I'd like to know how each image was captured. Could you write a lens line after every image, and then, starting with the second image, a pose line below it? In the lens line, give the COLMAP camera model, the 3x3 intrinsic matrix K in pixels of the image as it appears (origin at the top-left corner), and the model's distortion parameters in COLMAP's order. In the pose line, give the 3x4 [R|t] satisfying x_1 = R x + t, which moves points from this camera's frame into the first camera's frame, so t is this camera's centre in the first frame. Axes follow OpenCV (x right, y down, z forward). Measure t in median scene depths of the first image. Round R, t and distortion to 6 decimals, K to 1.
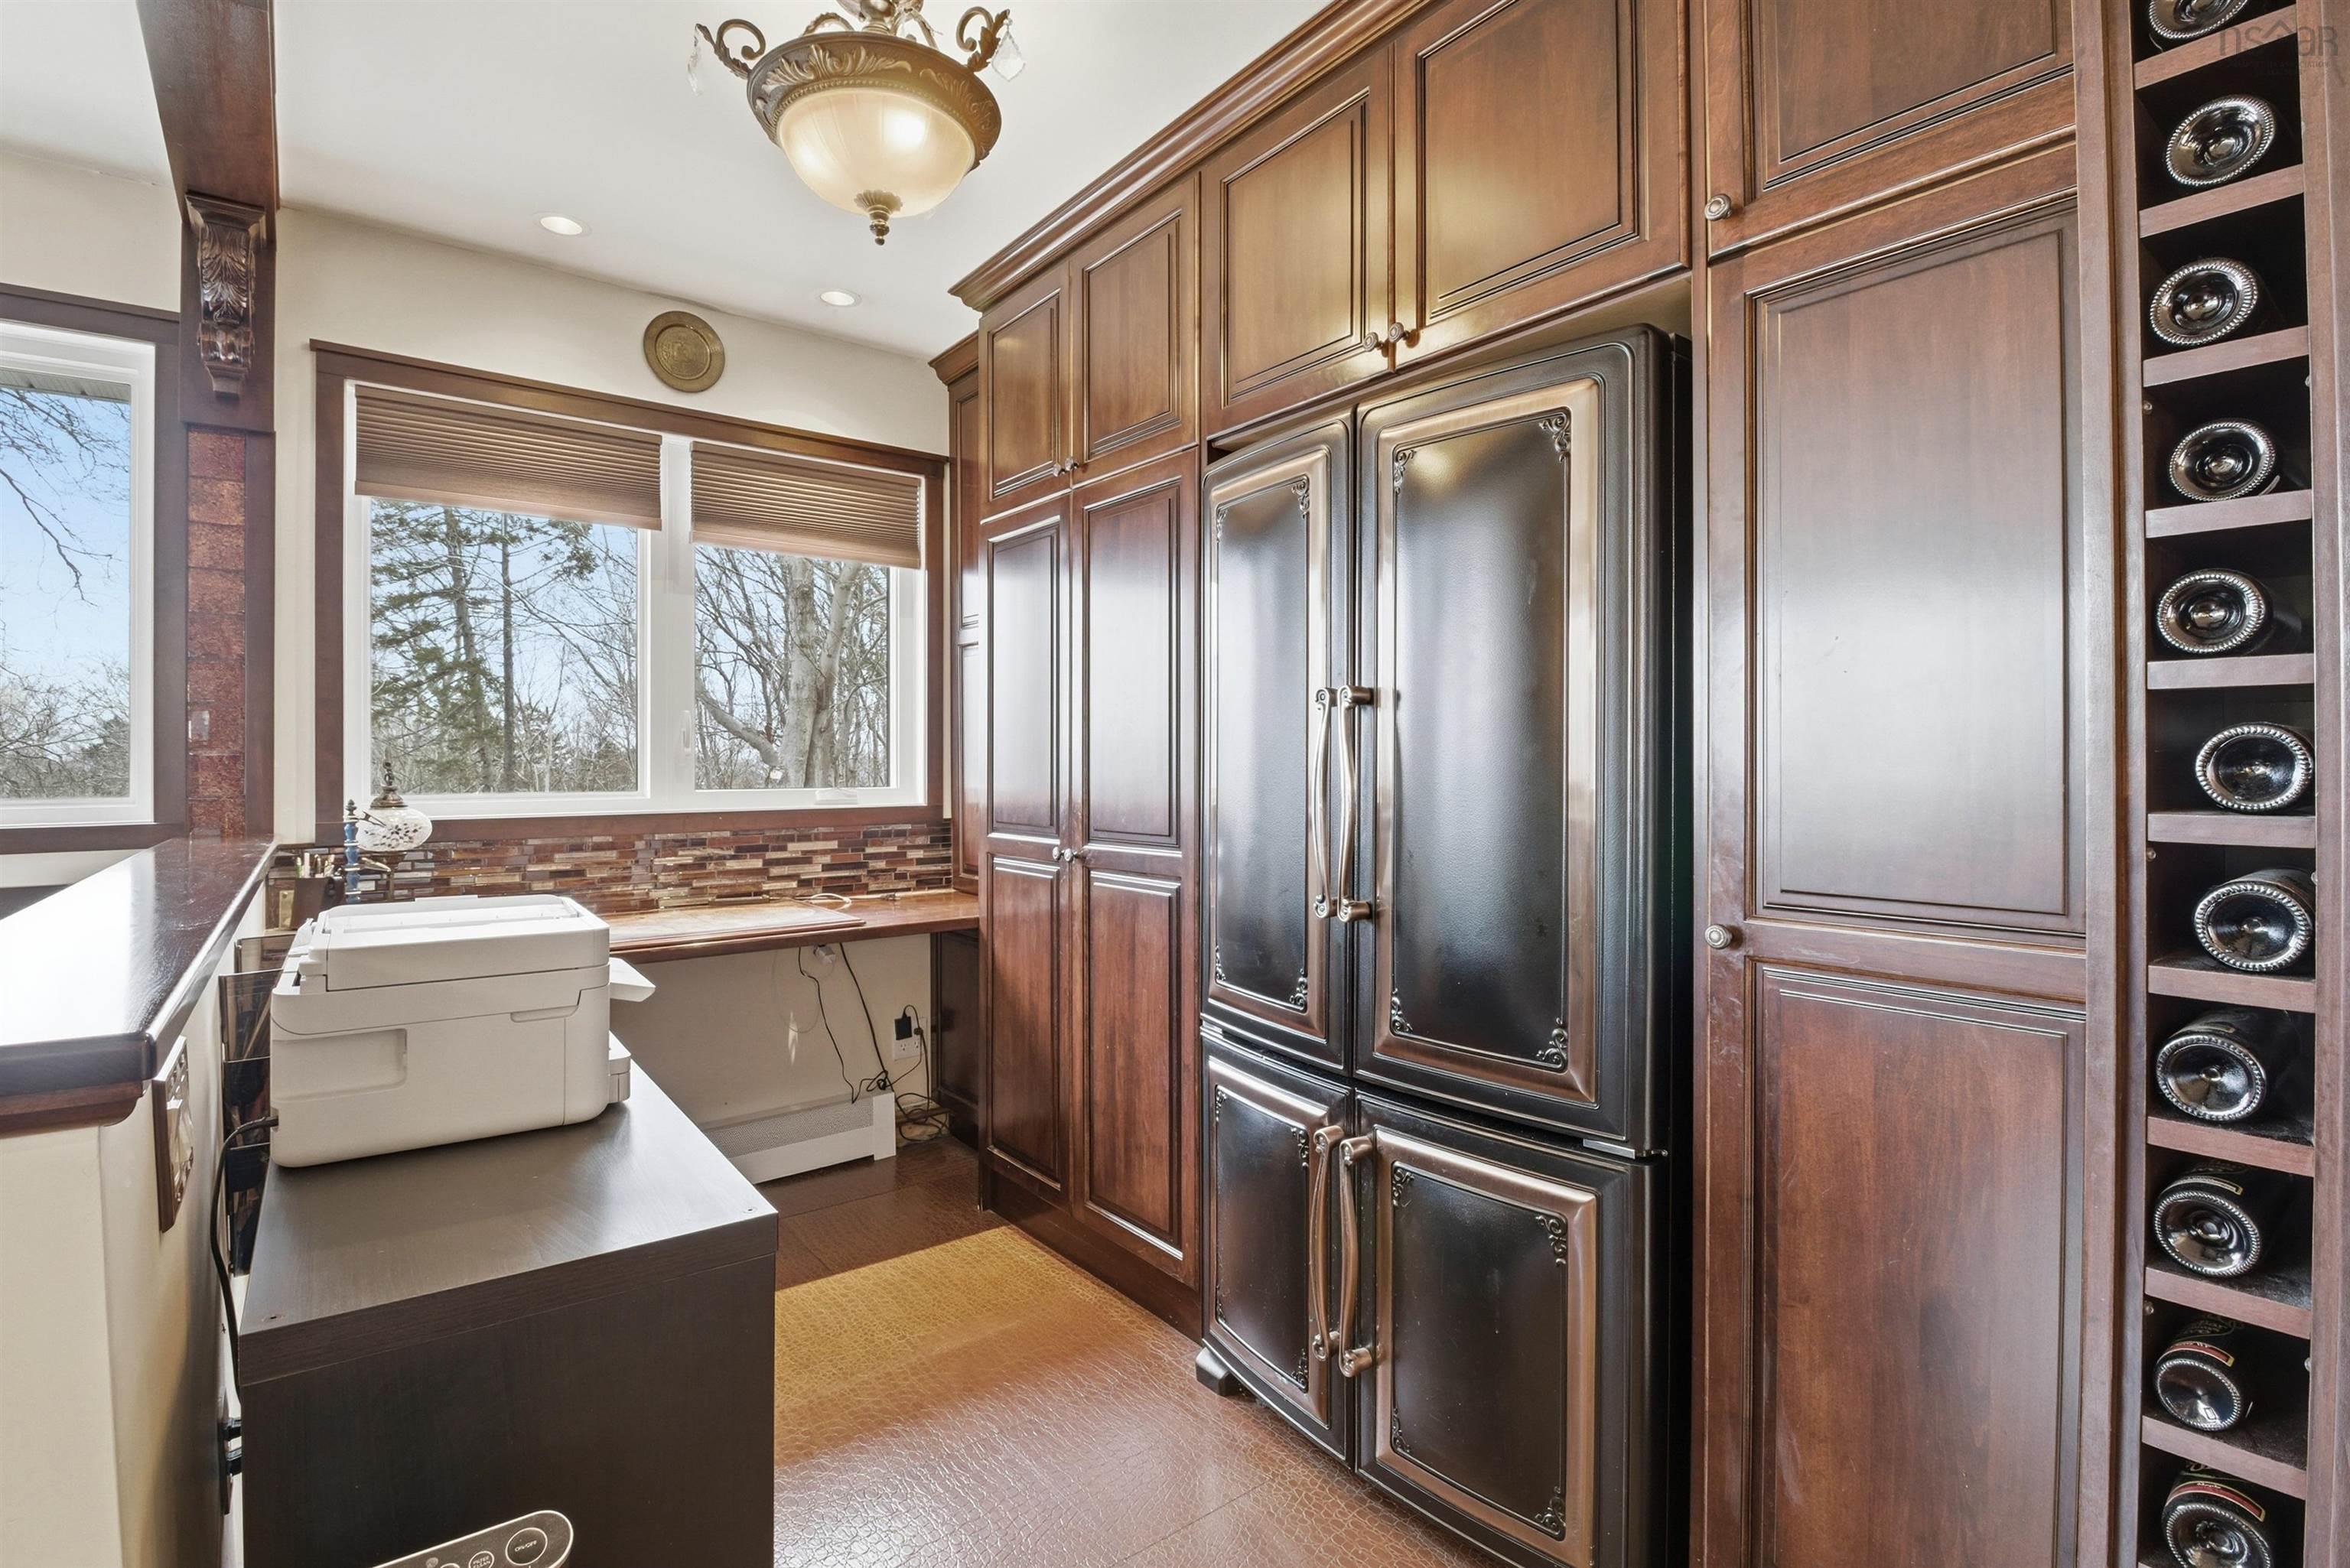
lens RADIAL K [[1075.8, 0, 1164.5], [0, 1075.8, 760.9], [0, 0, 1]] dist [-0.003027, -0.011366]
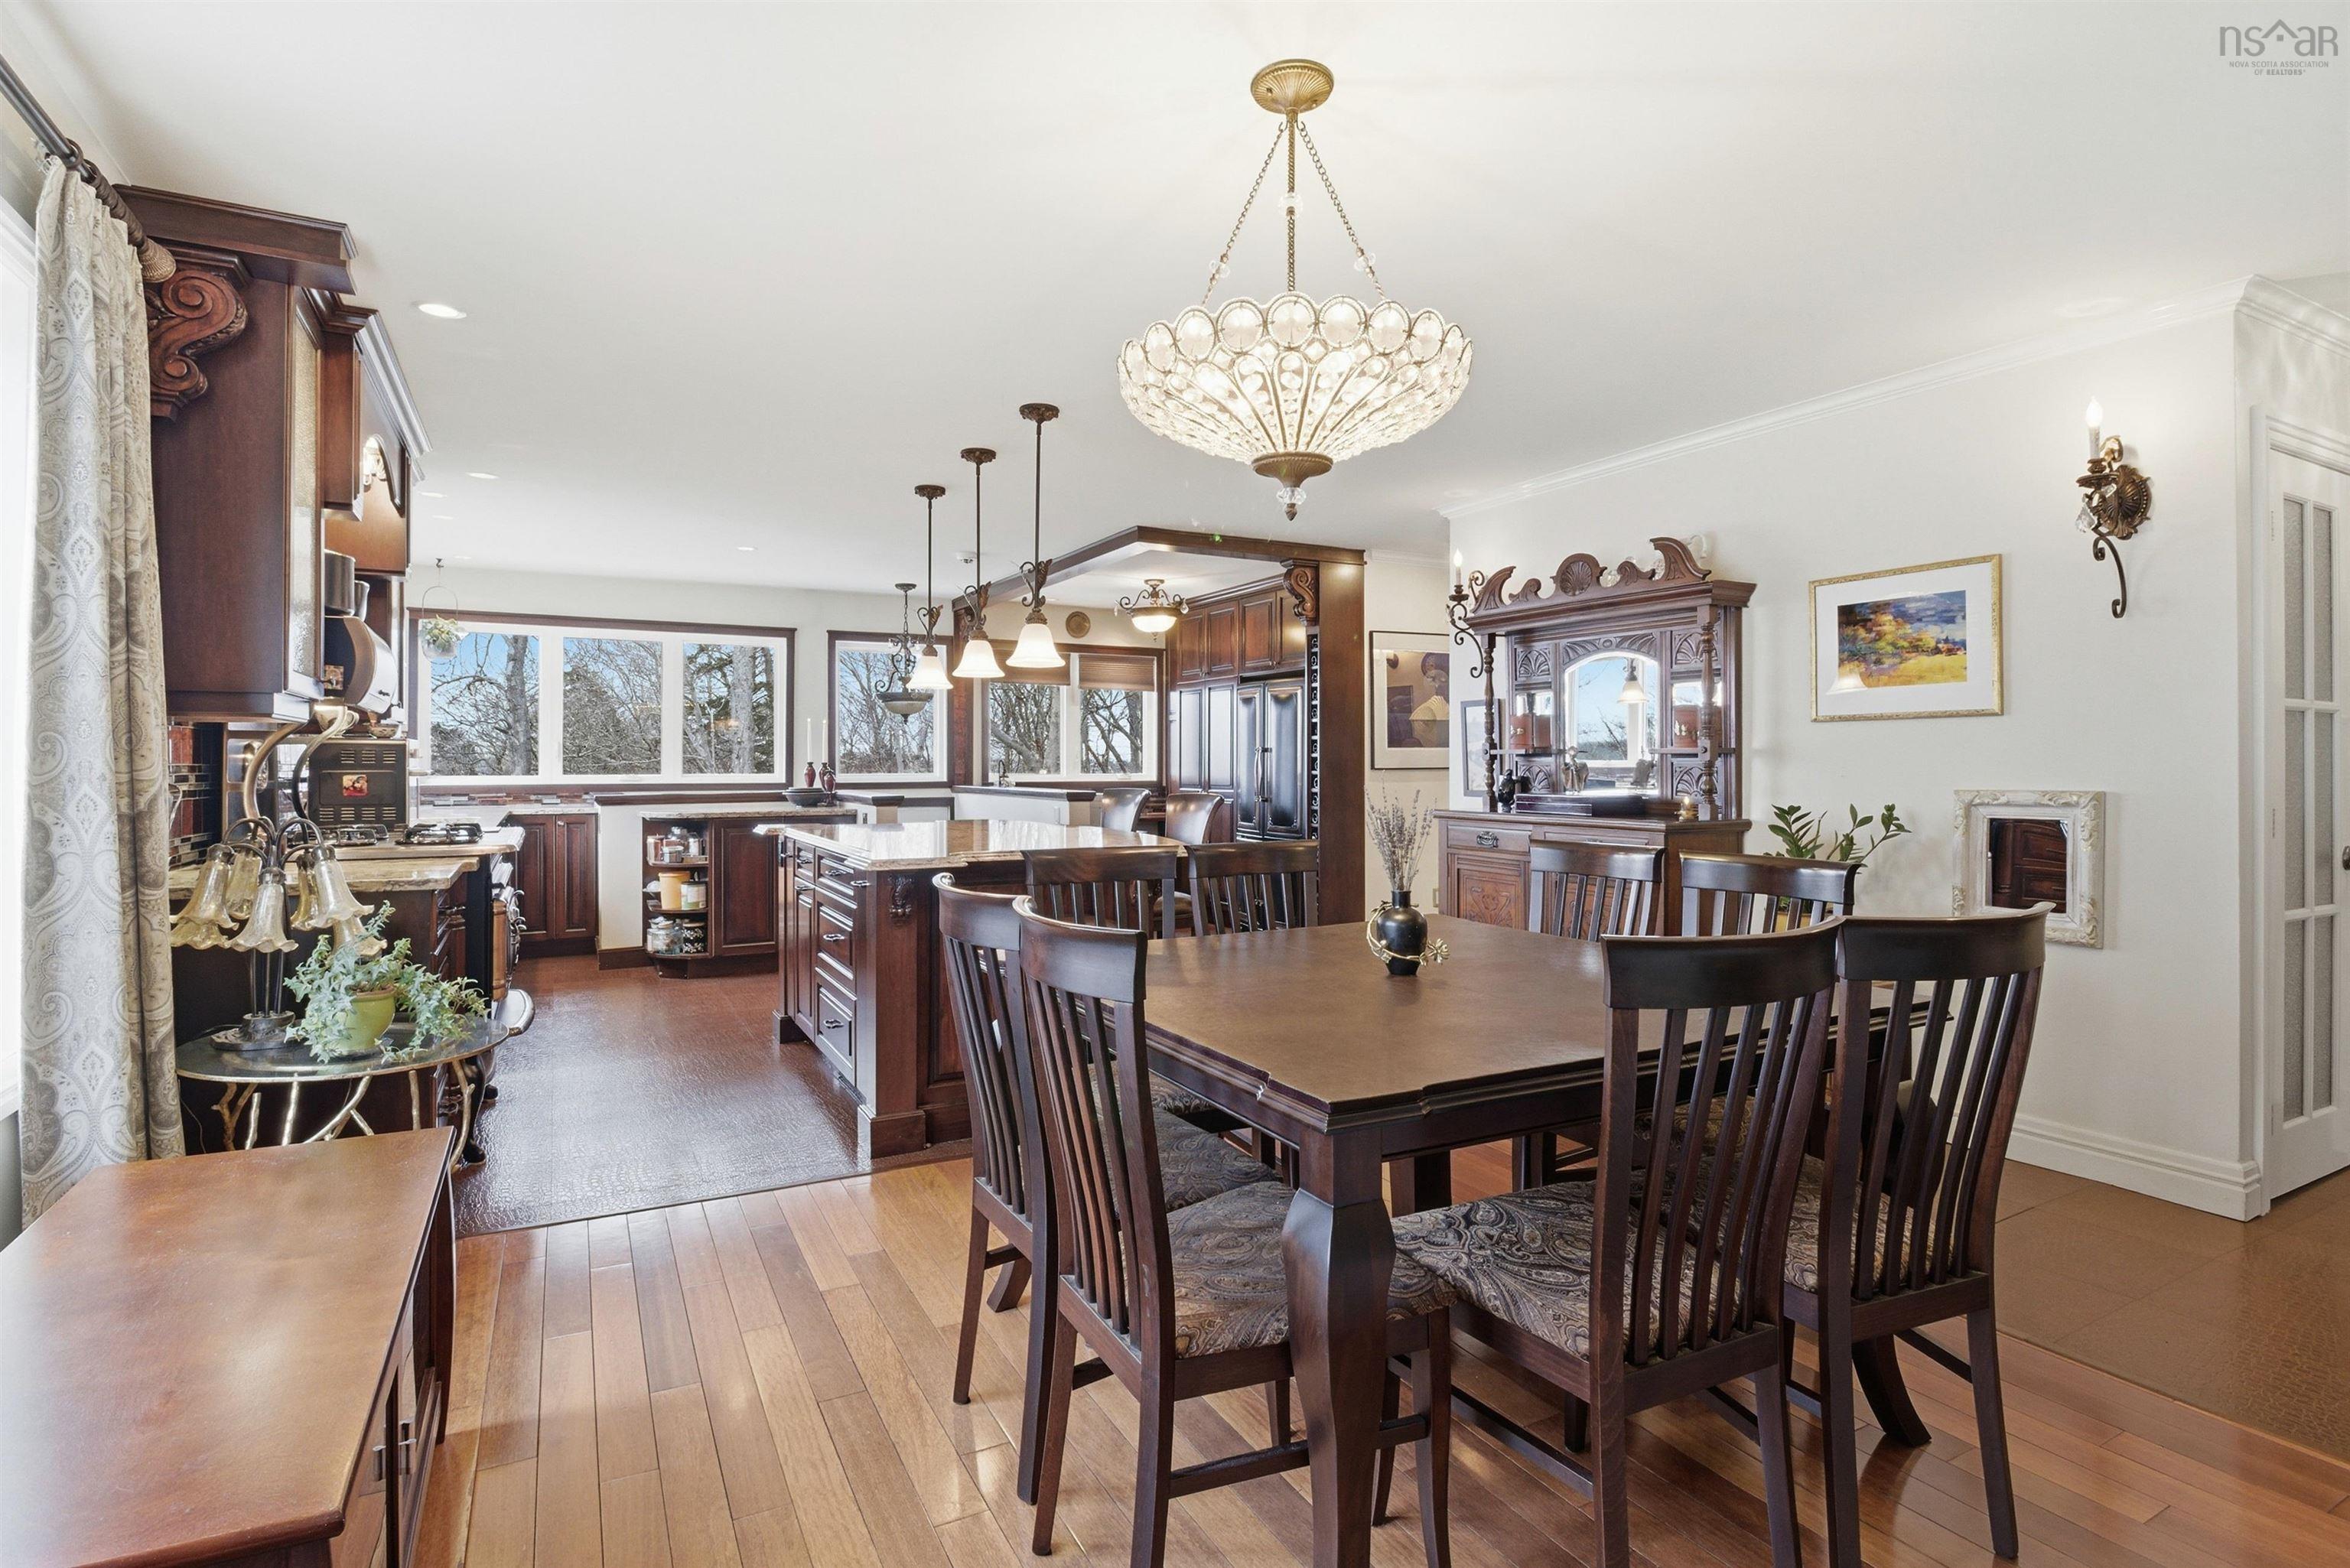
lens RADIAL K [[1131.7, 0, 1173.2], [0, 1131.7, 760.0], [0, 0, 1]] dist [0.000020, -0.000003]
pose [[0.985290, 0.003358, -0.170859, 0.336815], [-0.004022, 0.999986, -0.003541, -0.000279], [0.170845, 0.004176, 0.985289, -1.983319]]
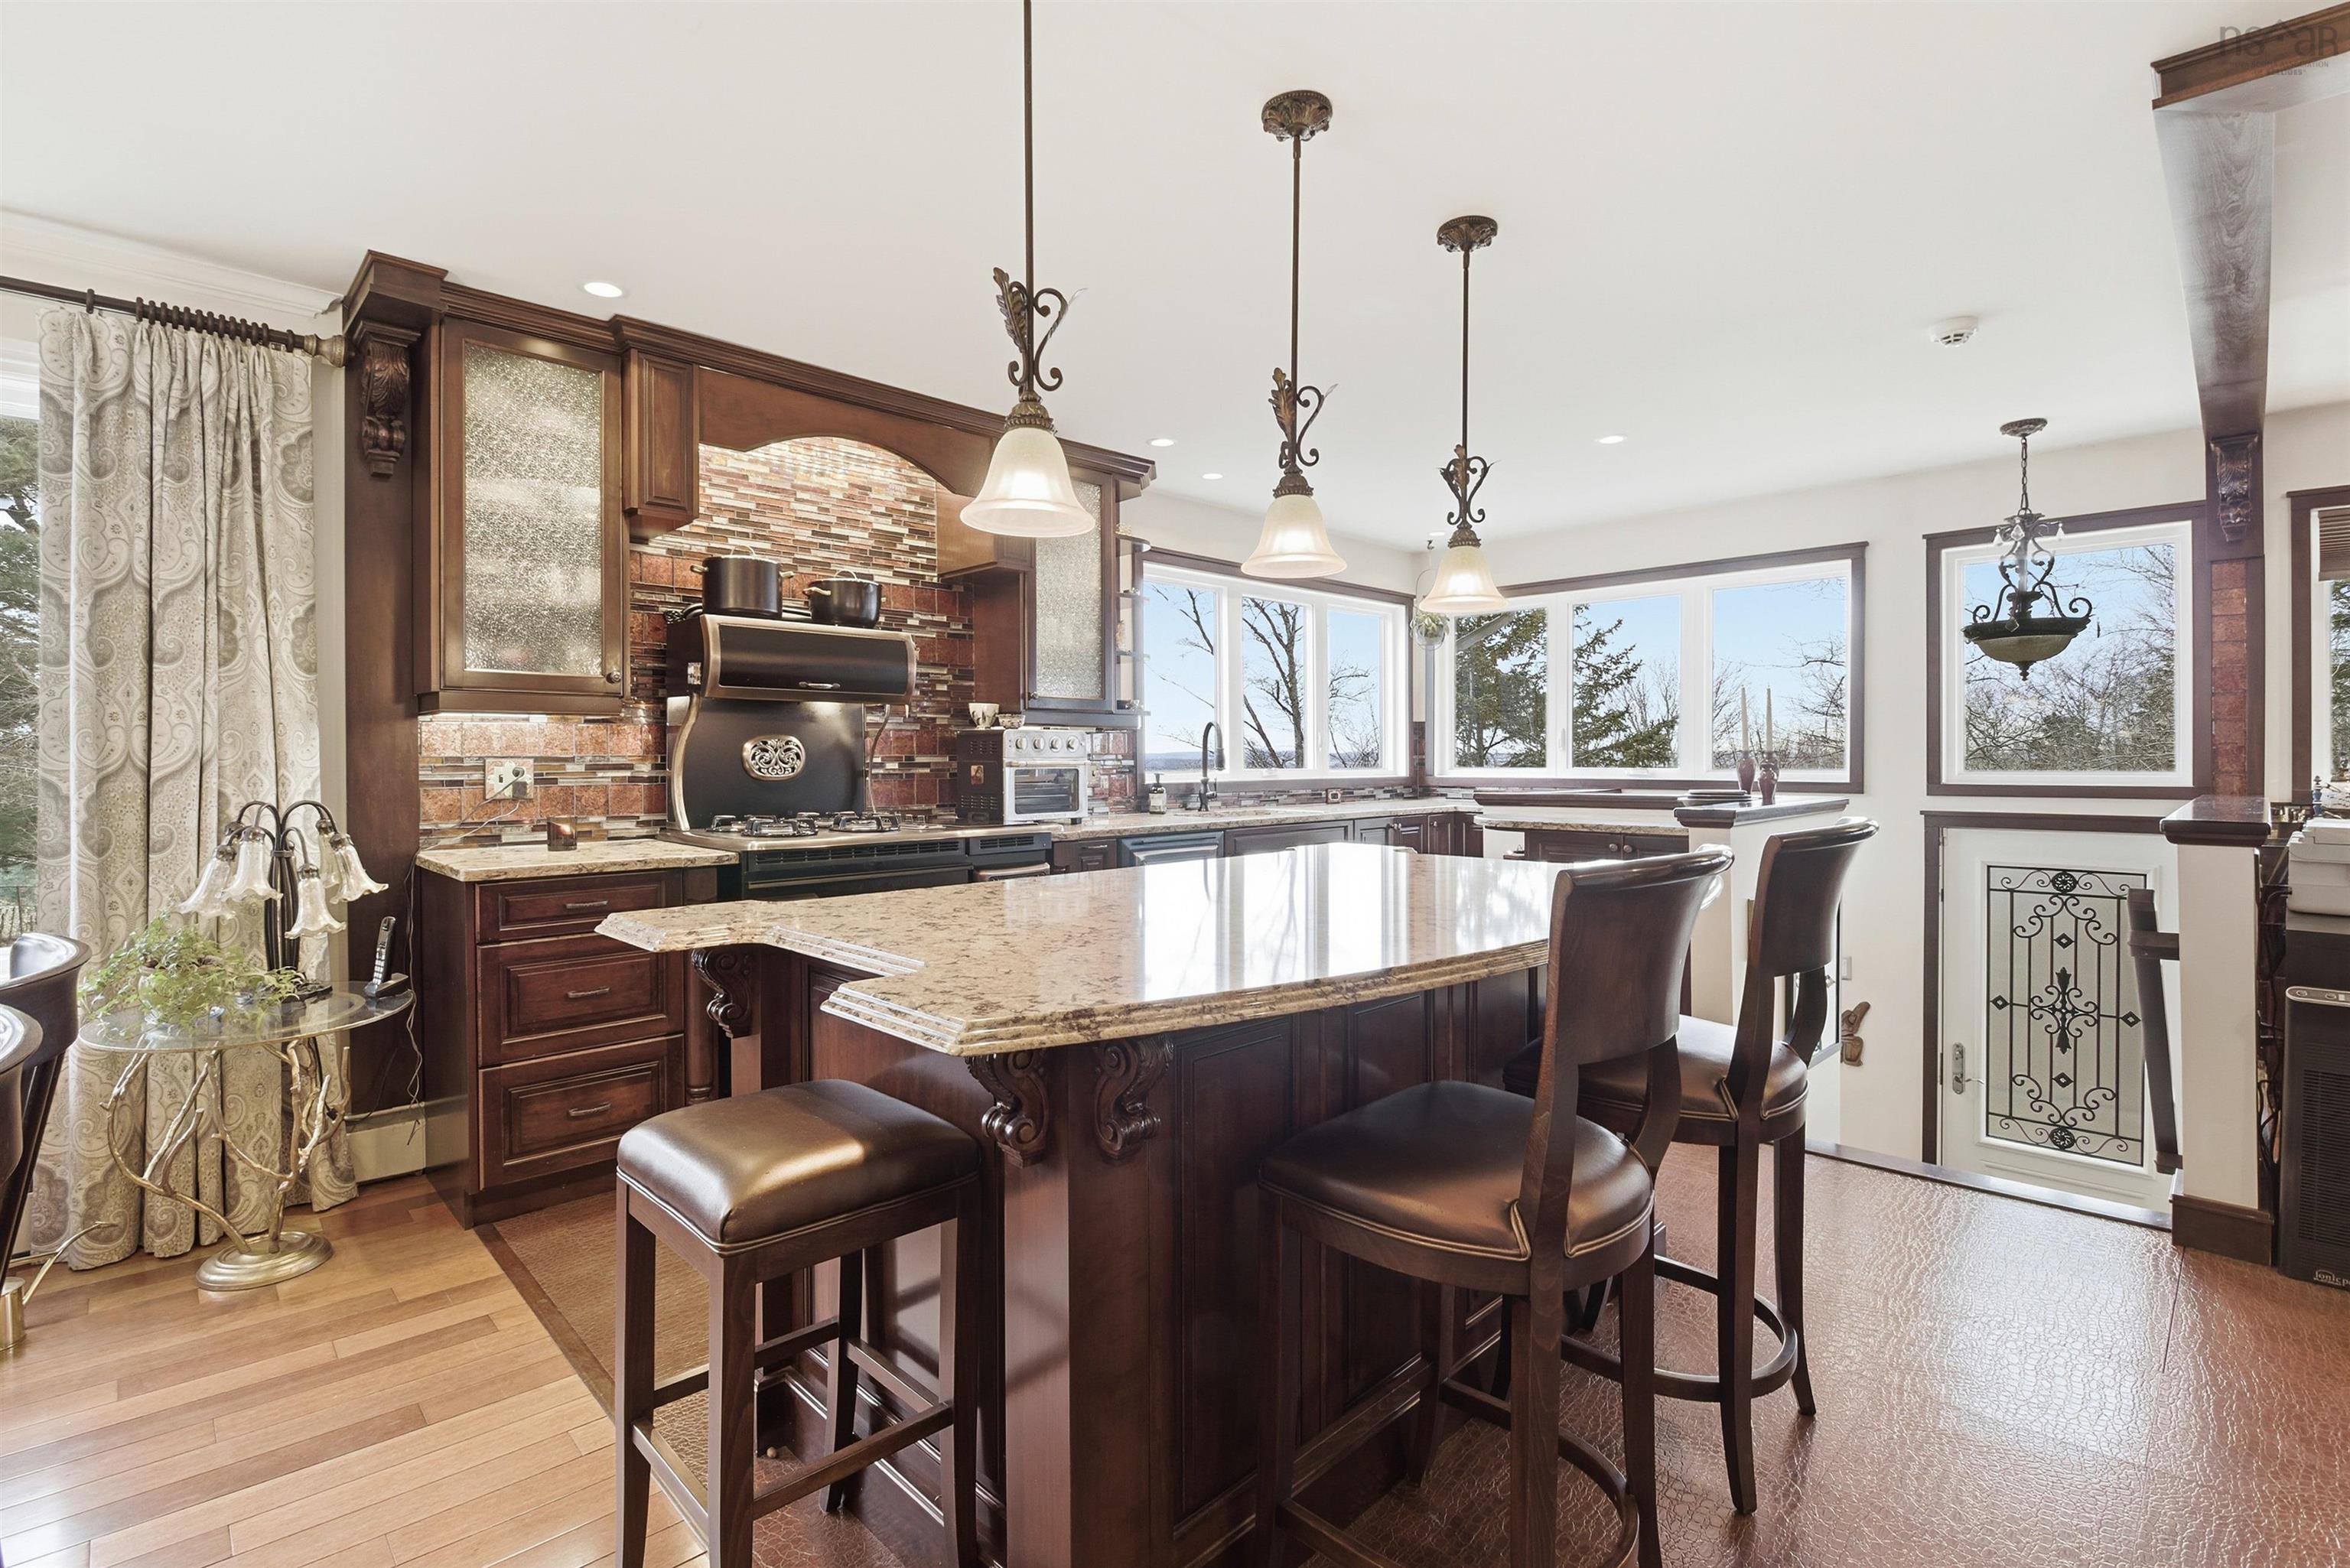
lens RADIAL K [[1075.8, 0, 1164.5], [0, 1075.8, 760.9], [0, 0, 1]] dist [-0.003027, -0.011366]
pose [[0.099661, 0.006173, -0.995002, 0.509734], [0.000104, 0.999981, 0.006214, 0.003542], [0.995021, -0.000723, 0.099659, -0.698148]]
